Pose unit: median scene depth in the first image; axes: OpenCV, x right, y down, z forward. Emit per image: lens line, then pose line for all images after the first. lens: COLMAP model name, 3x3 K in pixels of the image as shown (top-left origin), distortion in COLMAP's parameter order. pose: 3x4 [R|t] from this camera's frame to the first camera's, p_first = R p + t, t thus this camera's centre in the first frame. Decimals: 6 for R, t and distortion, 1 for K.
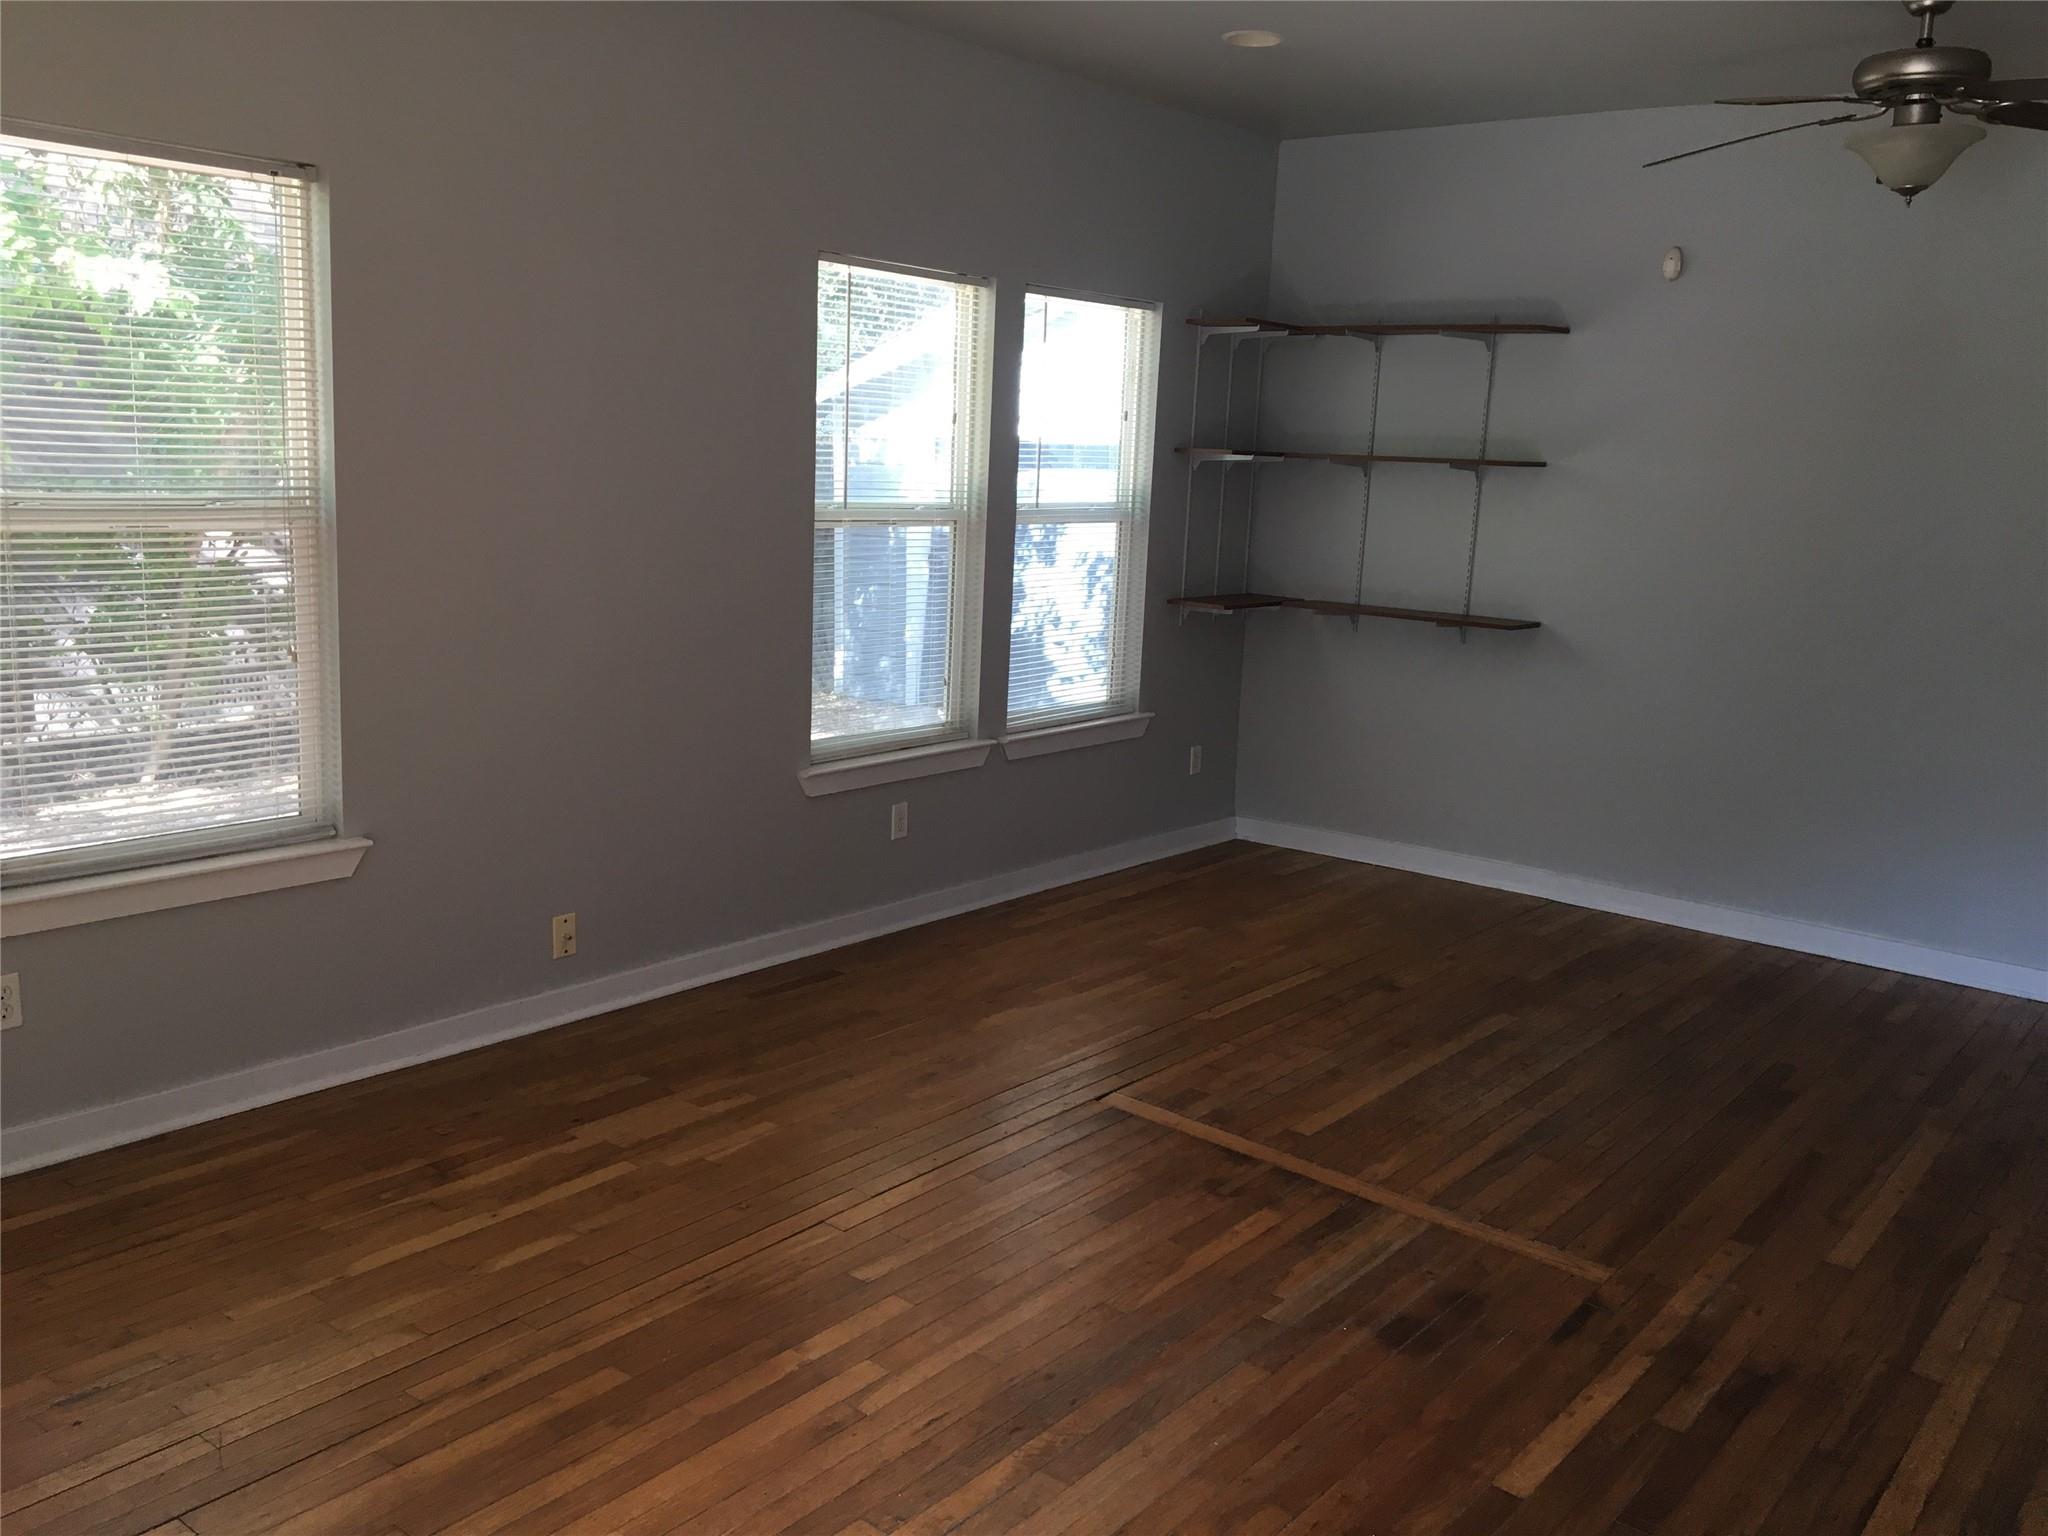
lens RADIAL K [[1741.9, 0, 1021.9], [0, 1741.9, 766.0], [0, 0, 1]] dist [0.078684, -0.114548]
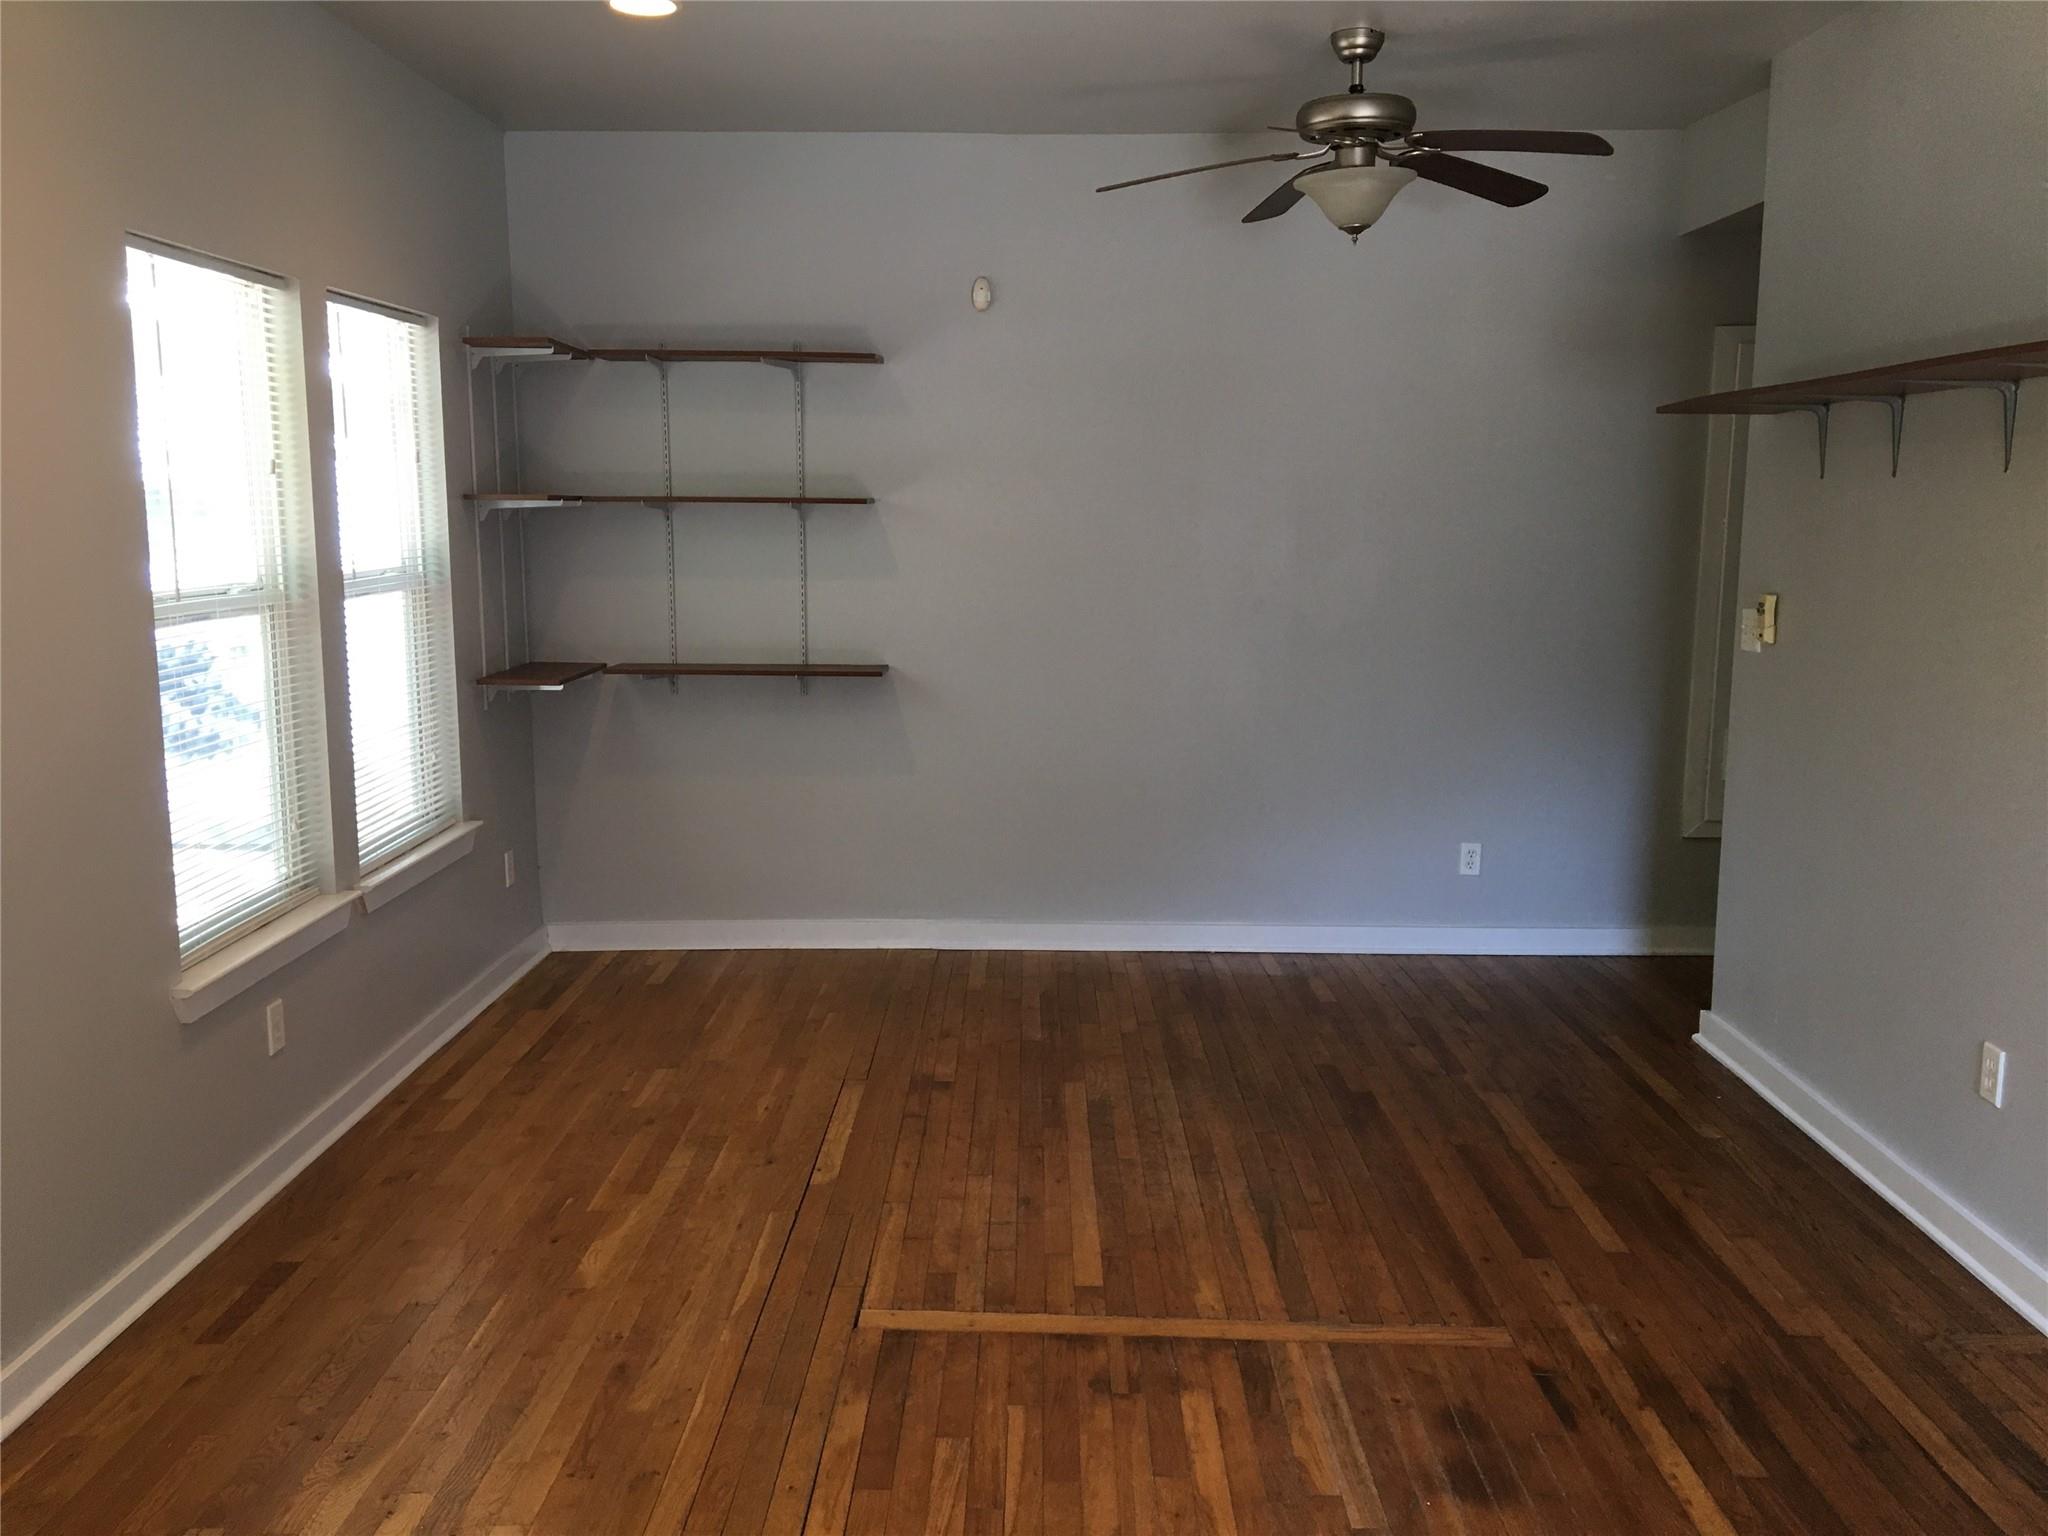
lens RADIAL K [[1741.9, 0, 1032.3], [0, 1741.9, 758.5], [0, 0, 1]] dist [0.078684, -0.114548]
pose [[0.781967, -0.132582, 0.609056, -0.336792], [0.144352, 0.989072, 0.029971, -0.072279], [-0.606374, 0.064482, 0.792561, 0.306974]]
